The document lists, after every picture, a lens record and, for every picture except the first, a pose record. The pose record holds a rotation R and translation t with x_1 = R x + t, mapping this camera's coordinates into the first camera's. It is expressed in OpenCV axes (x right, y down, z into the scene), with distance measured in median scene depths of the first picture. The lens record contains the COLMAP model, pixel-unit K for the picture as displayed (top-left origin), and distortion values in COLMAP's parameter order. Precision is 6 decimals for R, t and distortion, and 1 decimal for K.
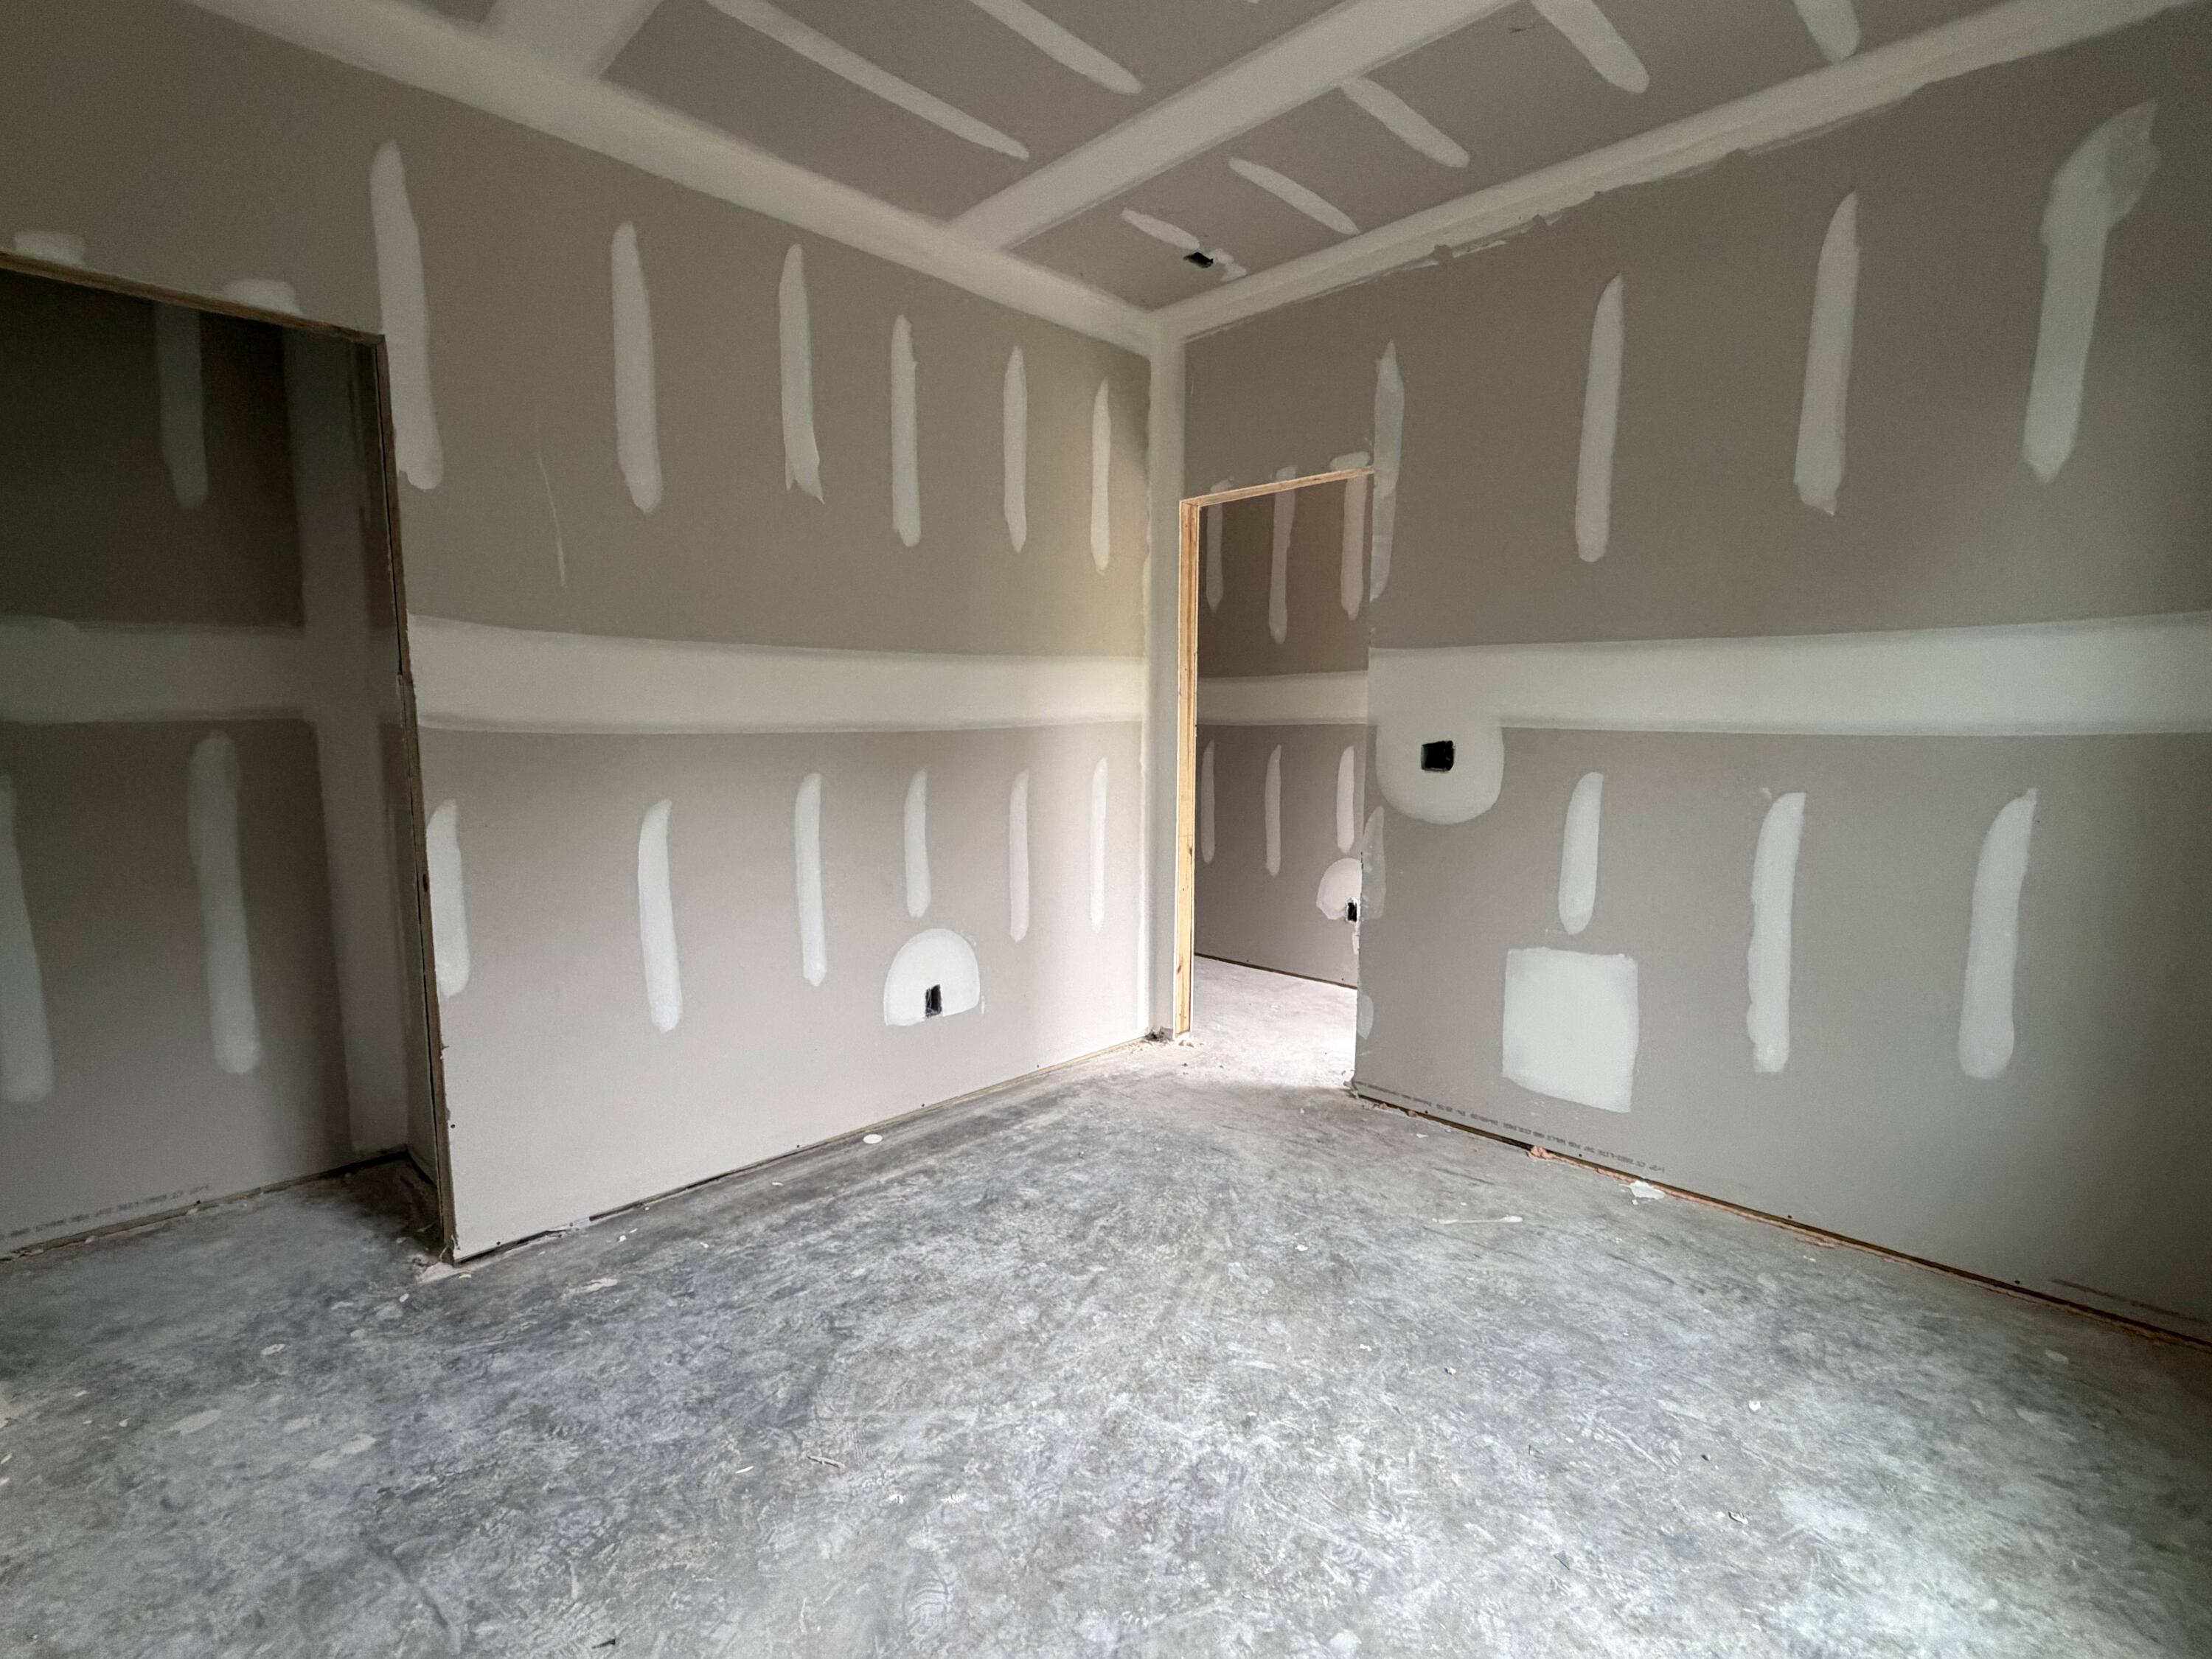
lens RADIAL K [[1021.6, 0, 1101.0], [0, 1021.6, 835.4], [0, 0, 1]] dist [-0.000051, 0.000802]
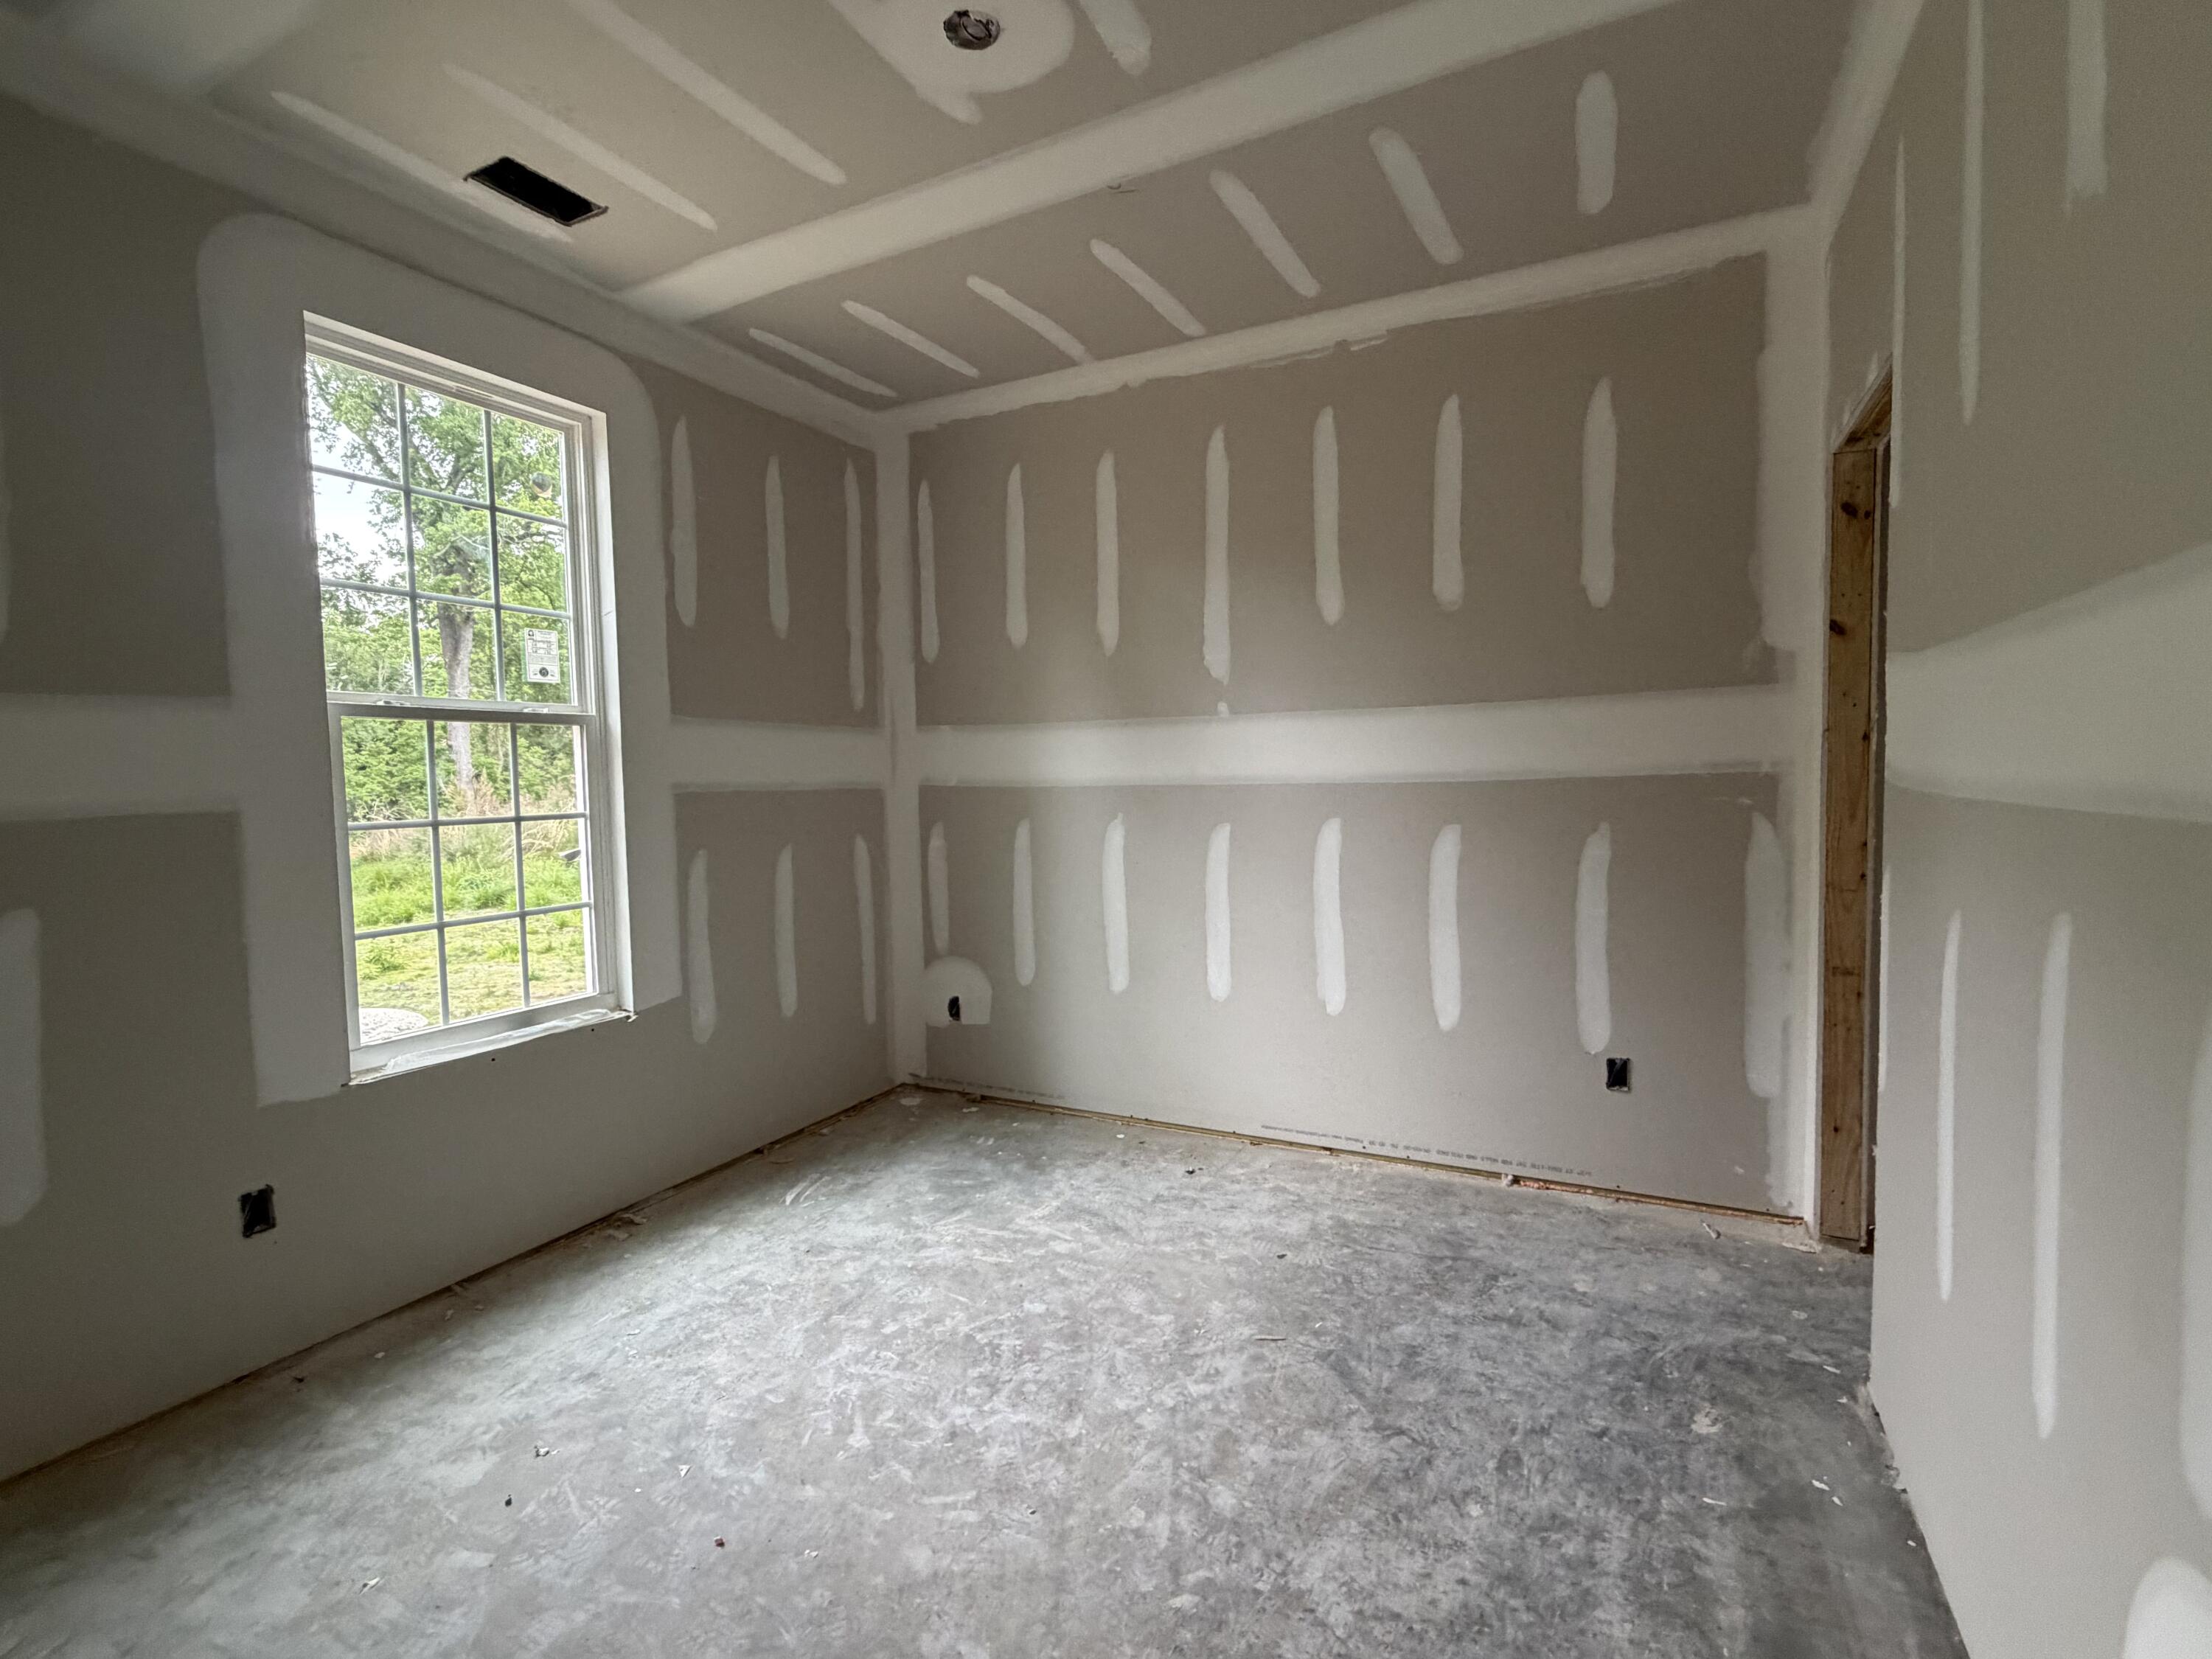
lens RADIAL K [[1021.6, 0, 1107.0], [0, 1021.6, 820.3], [0, 0, 1]] dist [-0.000051, 0.000802]
pose [[-0.951646, 0.029255, -0.305800, 0.287270], [-0.019454, 0.987718, 0.155033, -0.226117], [0.306580, 0.153486, -0.939389, 1.887184]]
